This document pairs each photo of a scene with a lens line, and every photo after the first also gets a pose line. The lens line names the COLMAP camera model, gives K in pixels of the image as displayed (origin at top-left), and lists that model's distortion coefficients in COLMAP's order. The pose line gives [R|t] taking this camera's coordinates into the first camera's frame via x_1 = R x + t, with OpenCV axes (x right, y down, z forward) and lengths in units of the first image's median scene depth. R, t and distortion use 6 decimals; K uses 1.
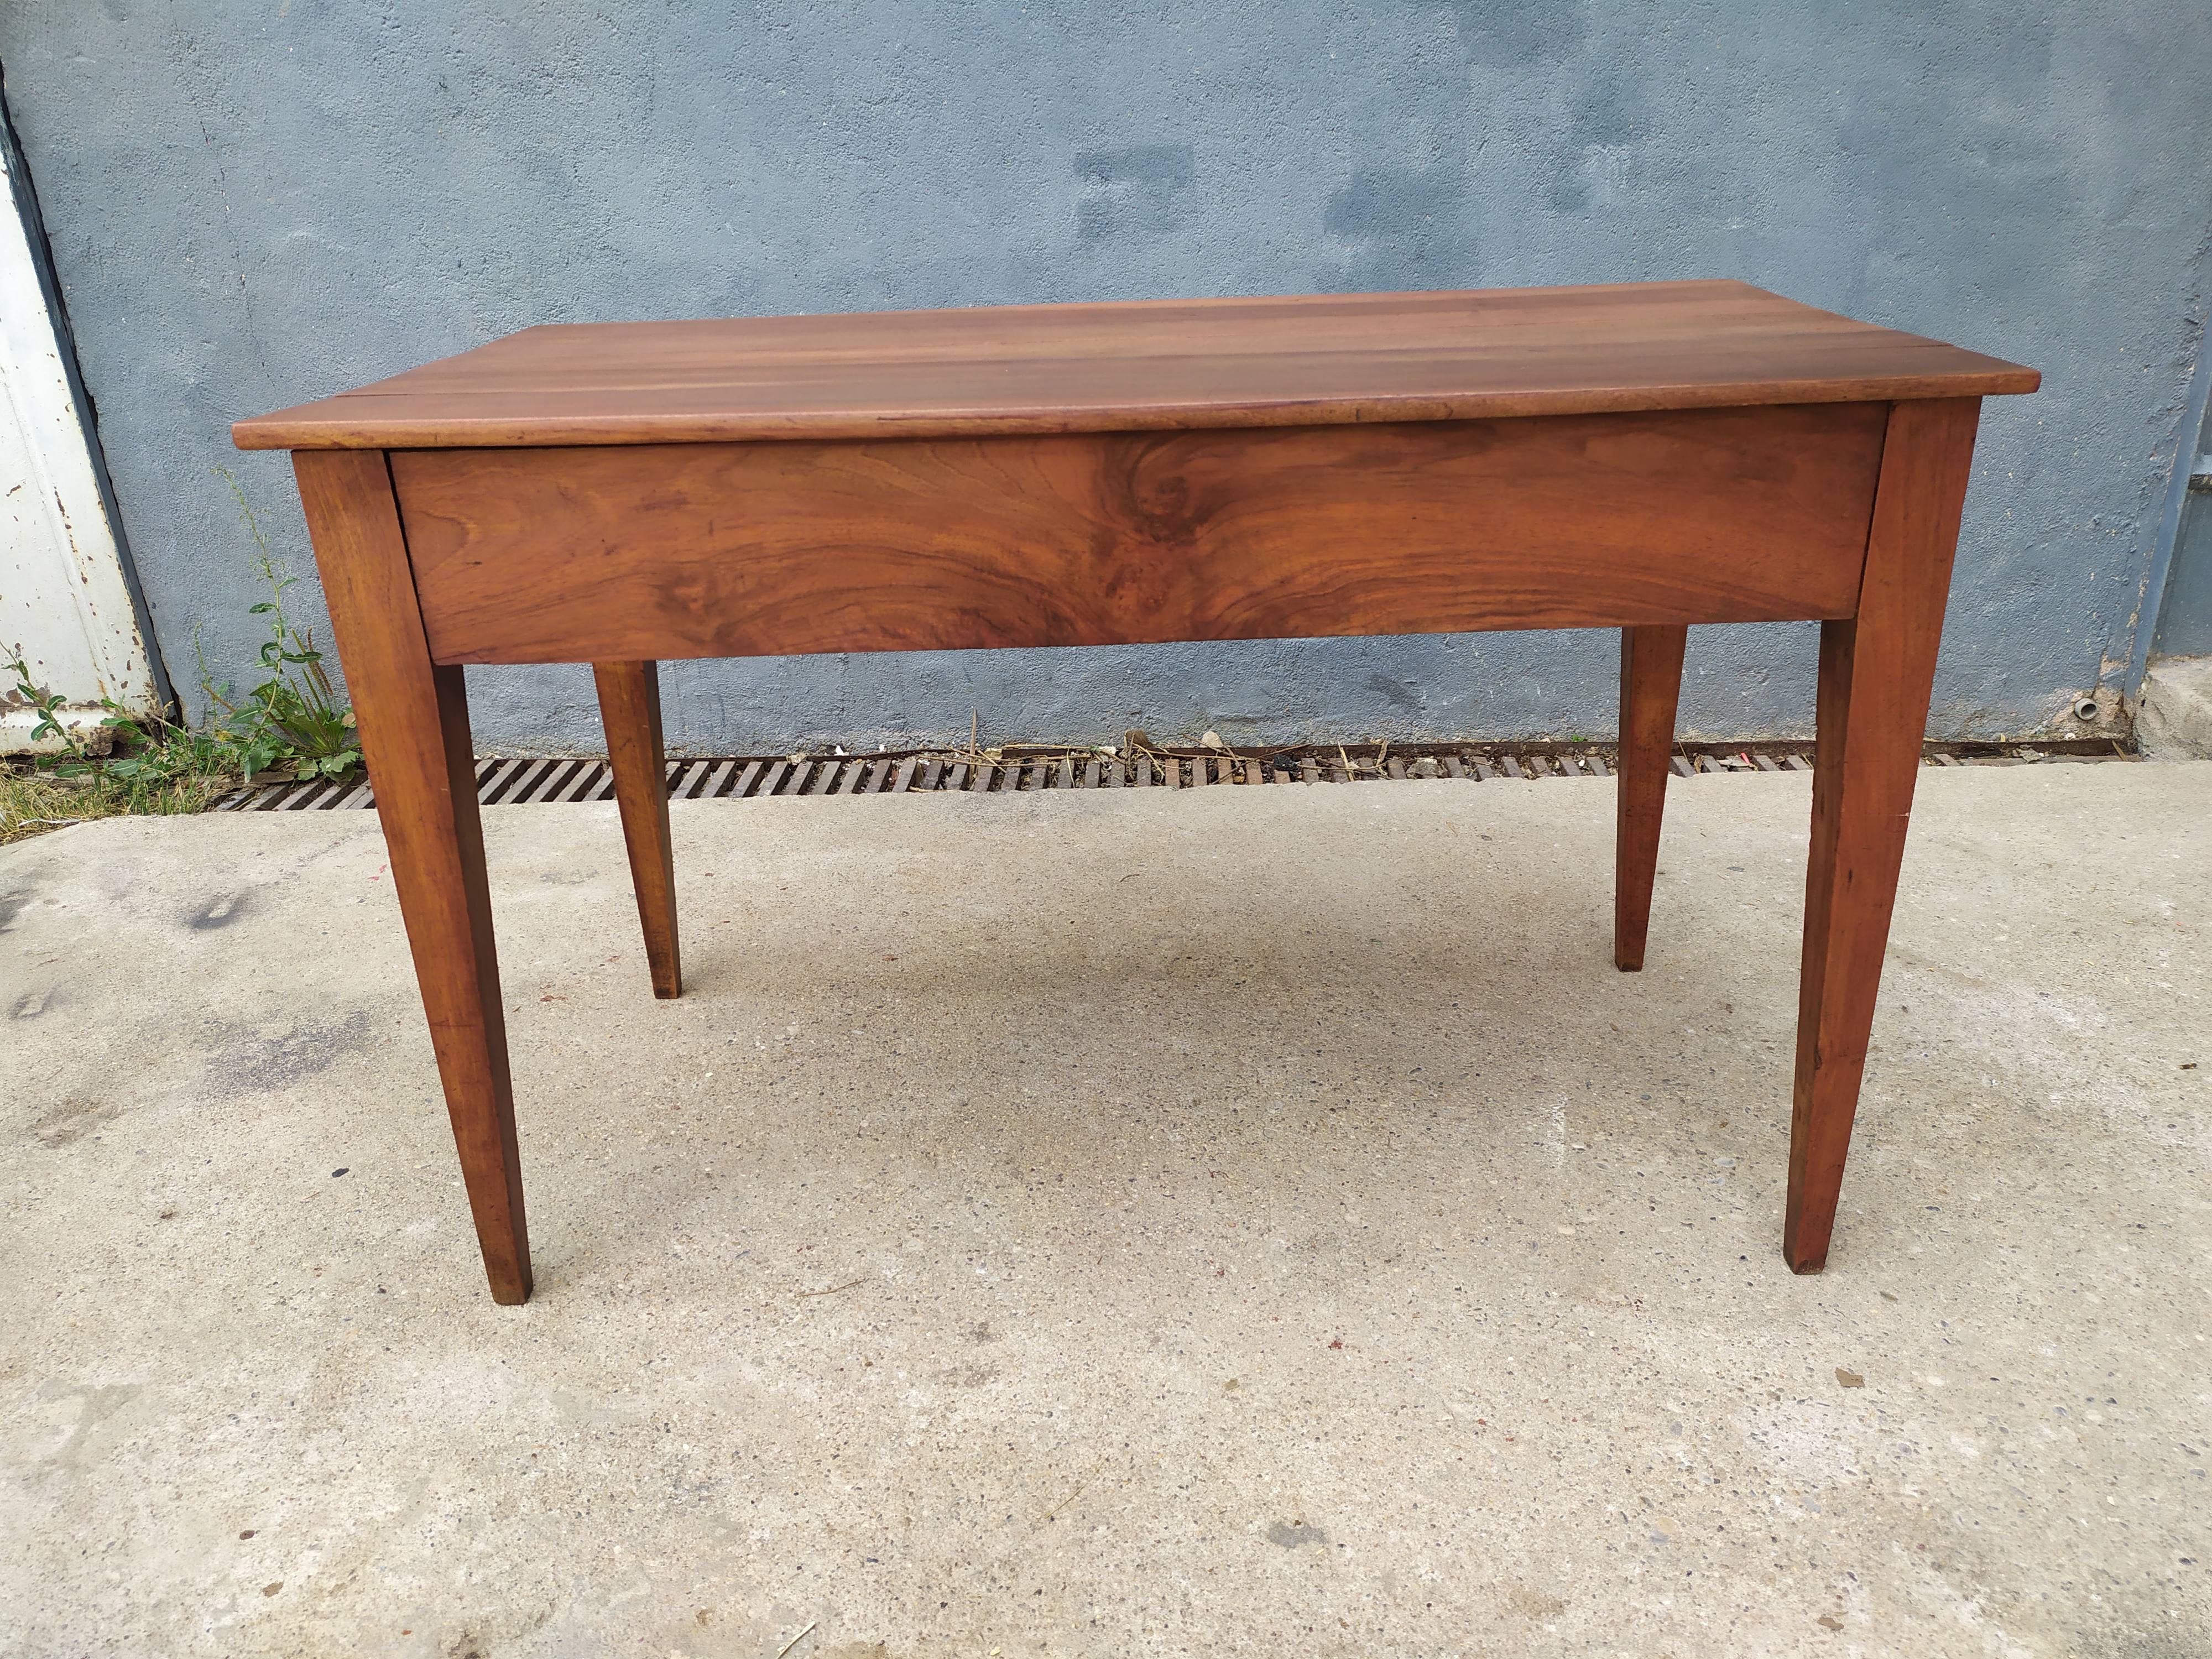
lens RADIAL K [[1636.7, 0, 1137.2], [0, 1636.7, 826.0], [0, 0, 1]] dist [0.056027, -0.059728]
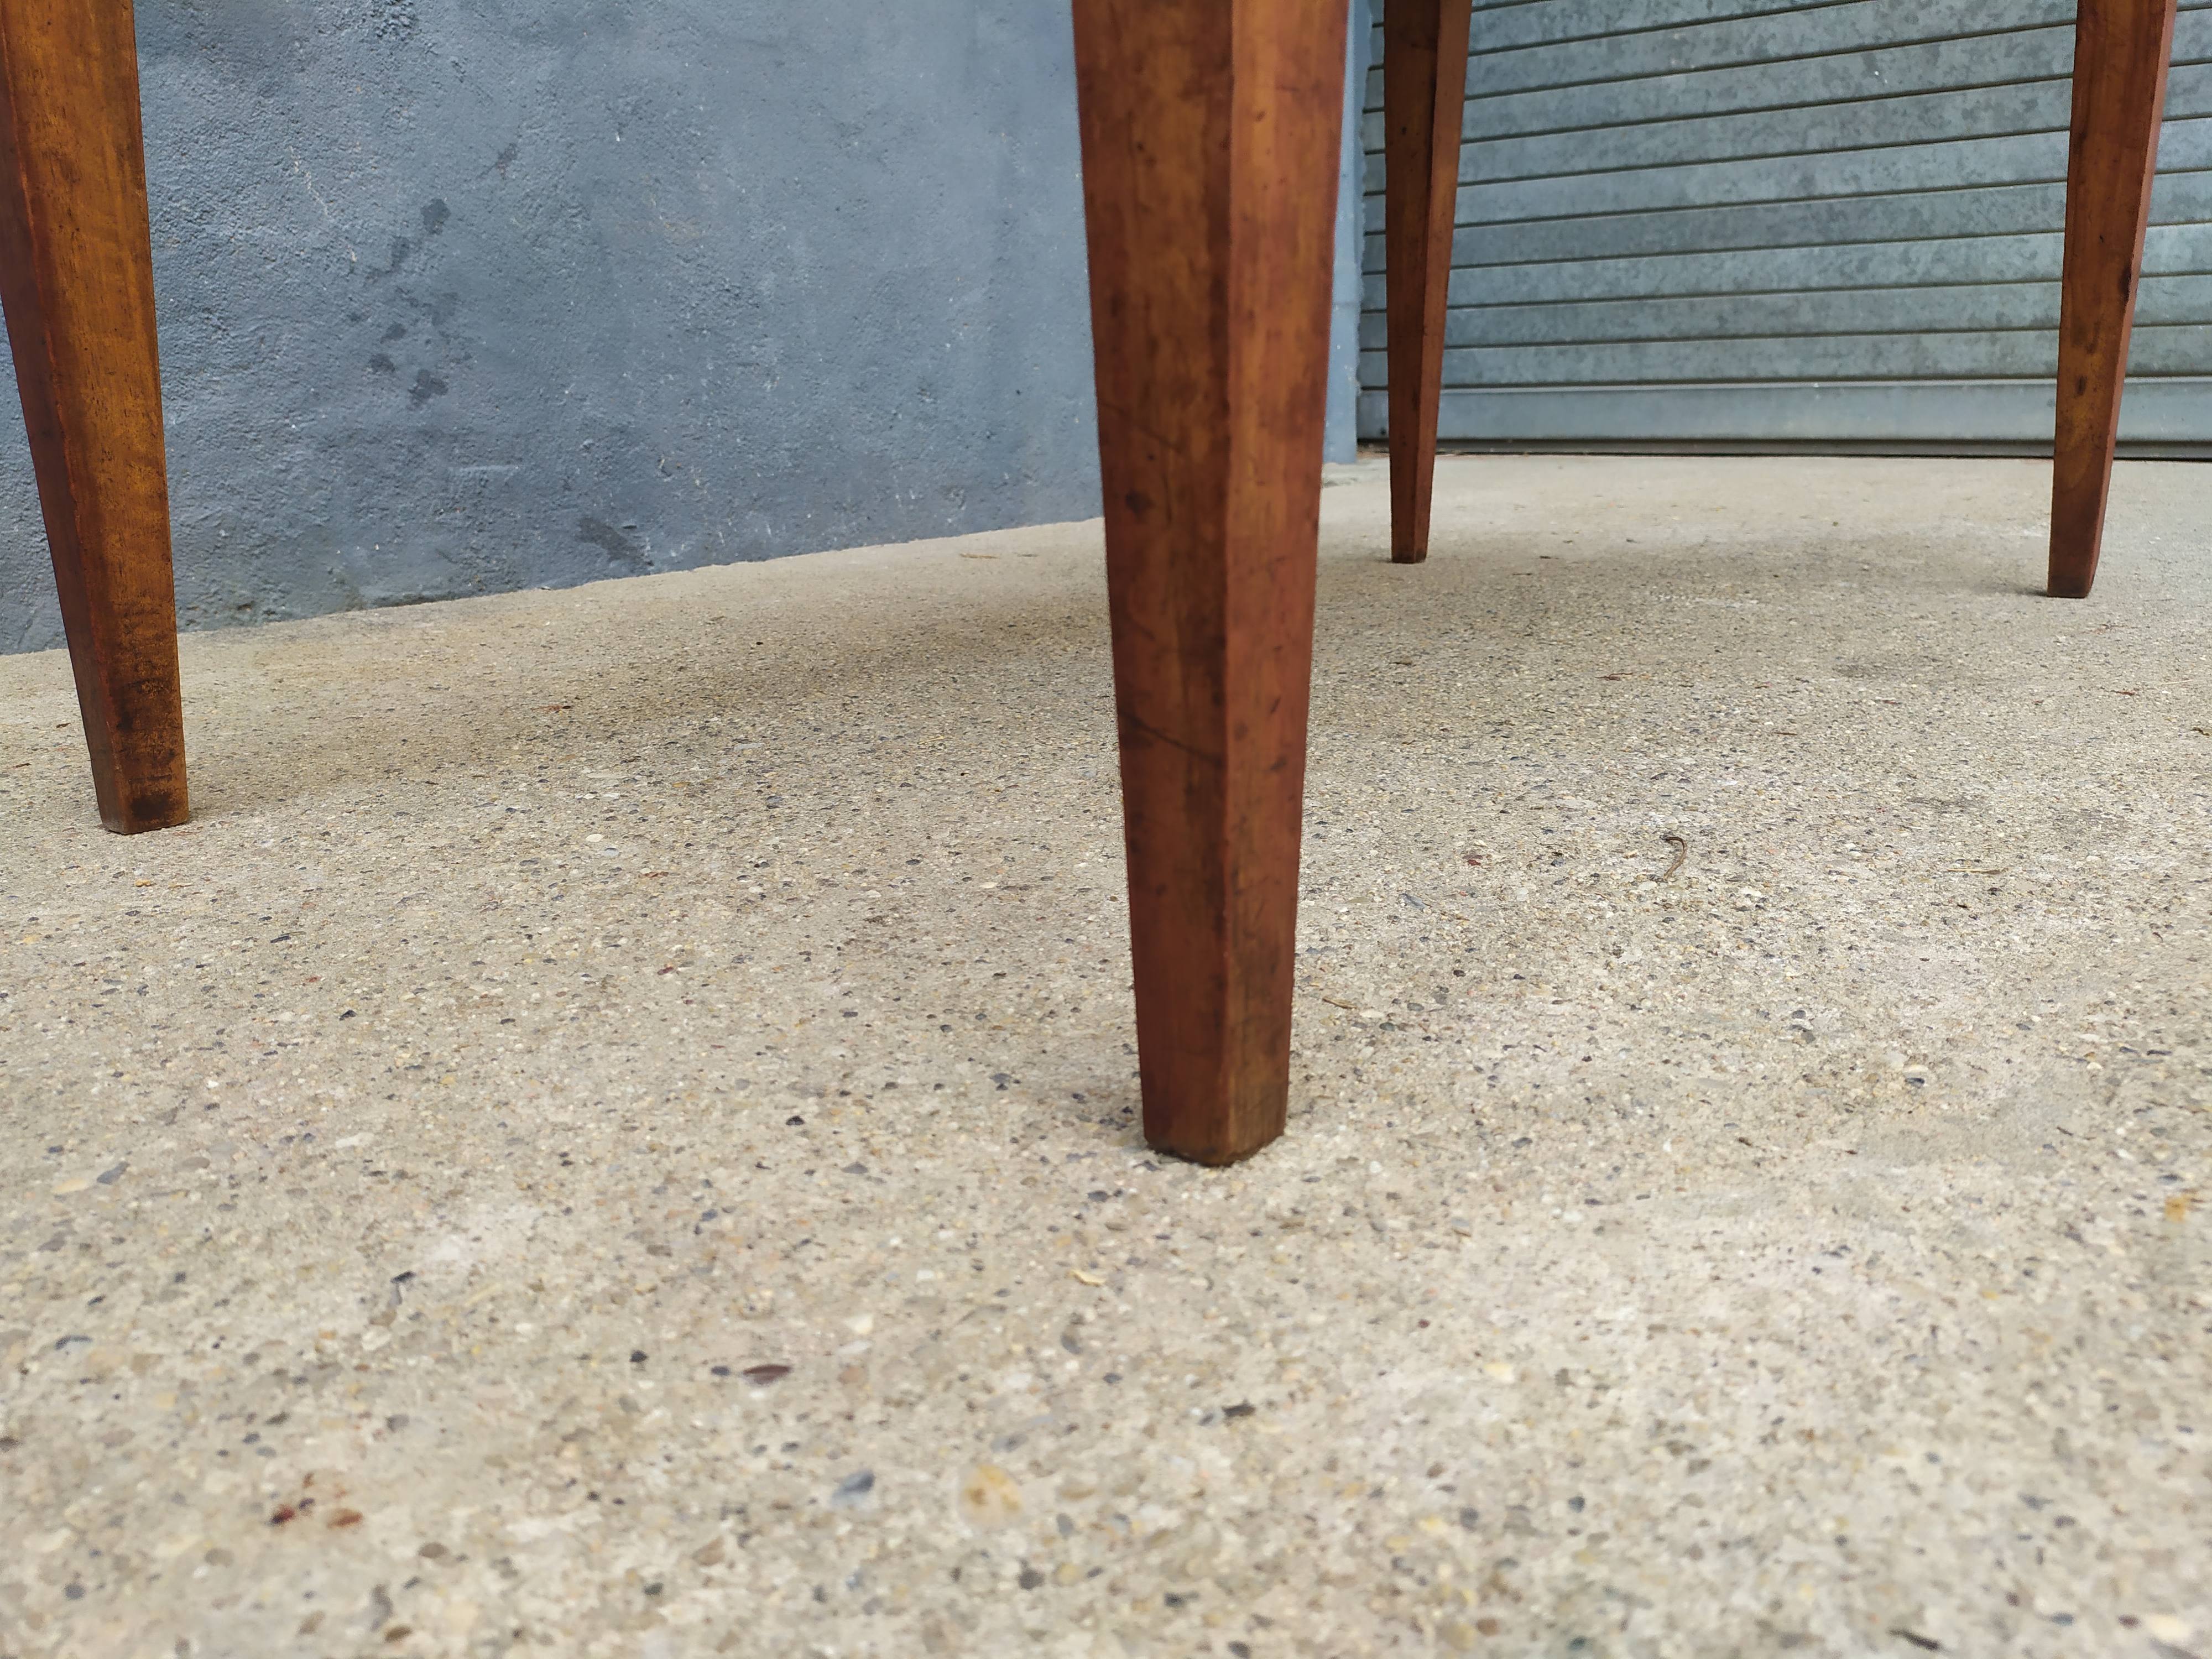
lens RADIAL K [[1661.2, 0, 1088.1], [0, 1661.2, 826.8], [0, 0, 1]] dist [0.062206, -0.077251]
pose [[0.615178, -0.184931, 0.766392, -0.657900], [0.316141, 0.948385, -0.024918, 0.264114], [-0.722227, 0.257617, 0.641890, 0.922997]]
